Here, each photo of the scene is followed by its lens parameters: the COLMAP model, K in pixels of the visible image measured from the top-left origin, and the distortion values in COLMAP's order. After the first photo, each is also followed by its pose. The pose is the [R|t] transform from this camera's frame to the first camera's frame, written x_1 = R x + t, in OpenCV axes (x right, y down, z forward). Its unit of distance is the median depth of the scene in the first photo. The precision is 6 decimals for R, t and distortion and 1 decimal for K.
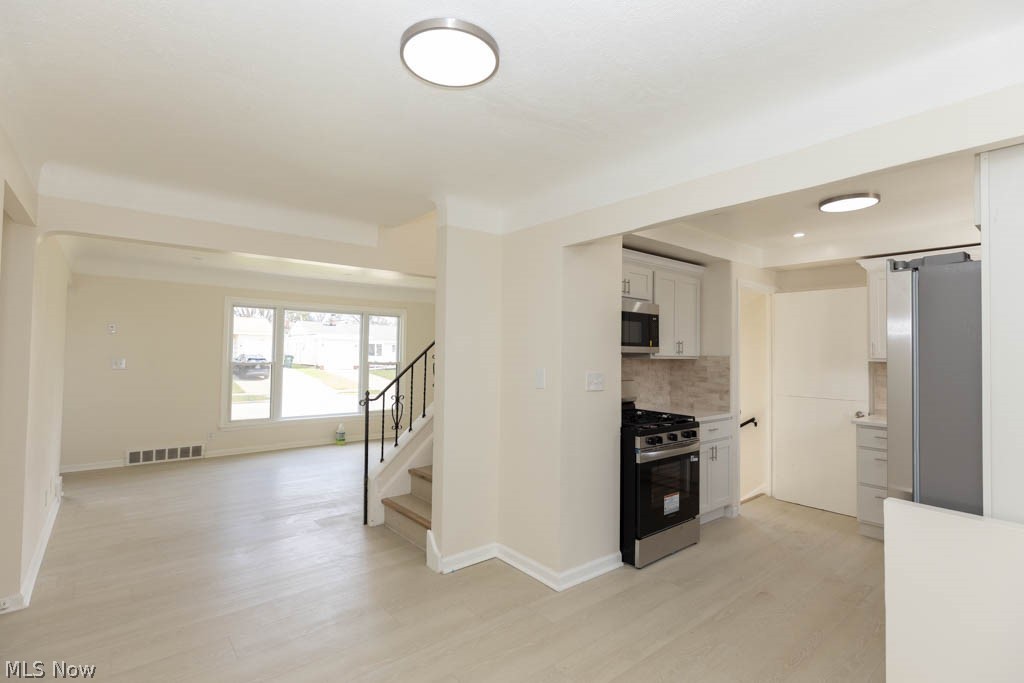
lens RADIAL K [[458.0, 0, 514.3], [0, 458.0, 343.4], [0, 0, 1]] dist [0.003961, 0.000370]
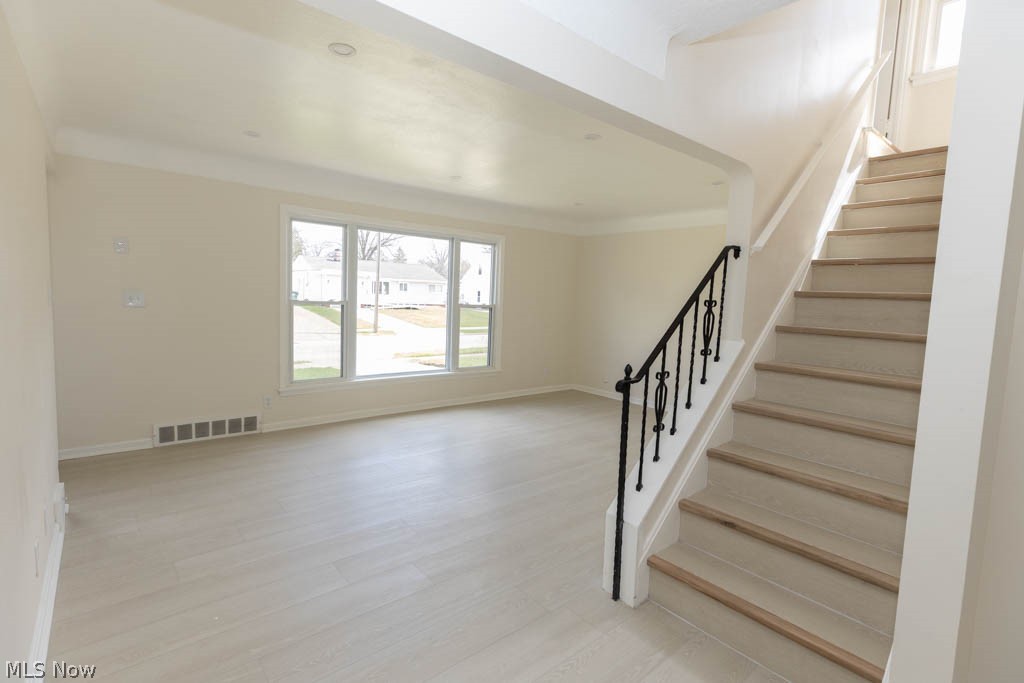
lens RADIAL K [[458.0, 0, 514.6], [0, 458.0, 334.9], [0, 0, 1]] dist [0.003961, 0.000370]
pose [[0.999649, 0.024321, 0.010526, -0.296750], [-0.025321, 0.993778, 0.108459, 0.009333], [-0.007823, -0.108688, 0.994045, 0.306883]]
